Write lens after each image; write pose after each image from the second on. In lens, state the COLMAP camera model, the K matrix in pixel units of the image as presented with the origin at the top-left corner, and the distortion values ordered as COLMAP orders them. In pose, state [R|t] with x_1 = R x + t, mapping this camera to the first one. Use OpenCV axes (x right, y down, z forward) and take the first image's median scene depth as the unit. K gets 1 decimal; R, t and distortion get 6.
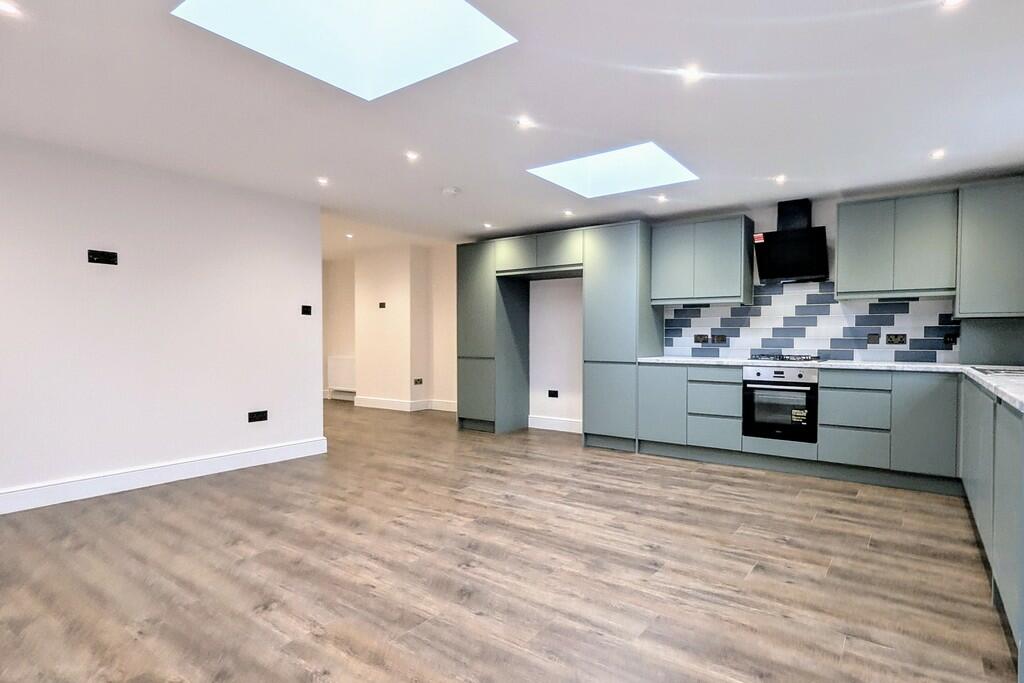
lens RADIAL K [[505.0, 0, 601.9], [0, 505.0, 346.6], [0, 0, 1]] dist [0.003267, 0.001880]
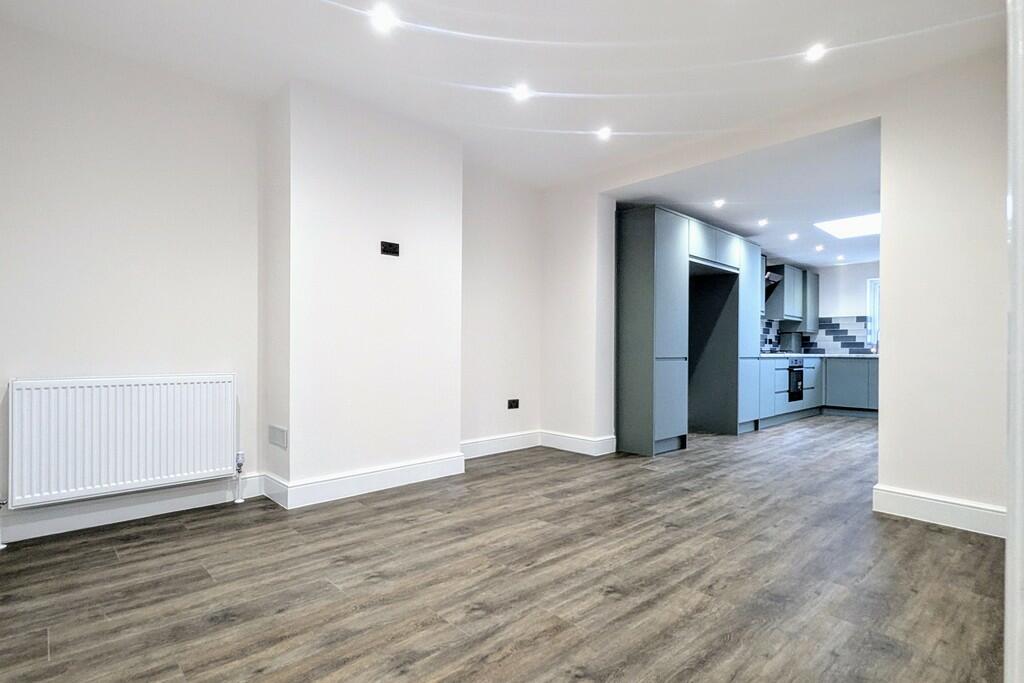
lens RADIAL K [[492.0, 0, 469.4], [0, 492.0, 351.8], [0, 0, 1]] dist [-0.006797, -0.000860]
pose [[0.310922, -0.007523, 0.950406, -1.585899], [0.005361, 0.999967, 0.006162, 0.006656], [-0.950420, 0.003180, 0.310952, 1.585342]]
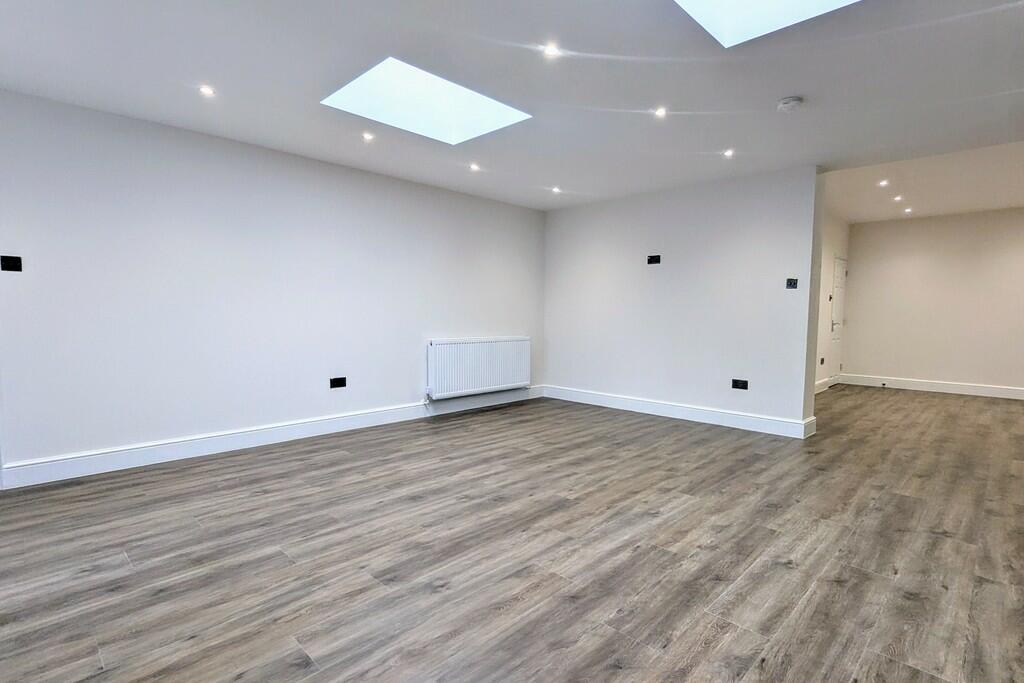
lens RADIAL K [[505.0, 0, 536.3], [0, 505.0, 343.7], [0, 0, 1]] dist [0.003267, 0.001880]
pose [[-0.198961, 0.052372, -0.978607, 0.519614], [-0.024212, 0.998004, 0.058332, -0.003666], [0.979708, 0.035300, -0.197295, 0.850277]]
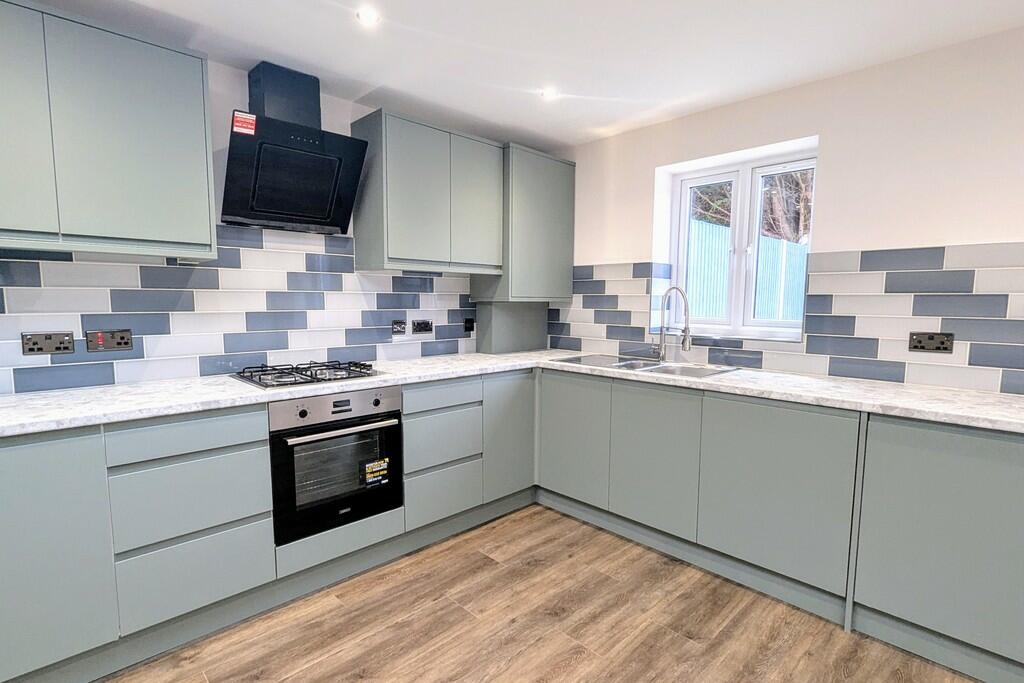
lens RADIAL K [[505.0, 0, 518.6], [0, 505.0, 352.4], [0, 0, 1]] dist [0.003267, 0.001880]
pose [[0.234843, -0.106499, 0.966181, -0.116517], [0.009578, 0.994185, 0.107258, -0.059135], [-0.971986, -0.015935, 0.234498, 0.727387]]
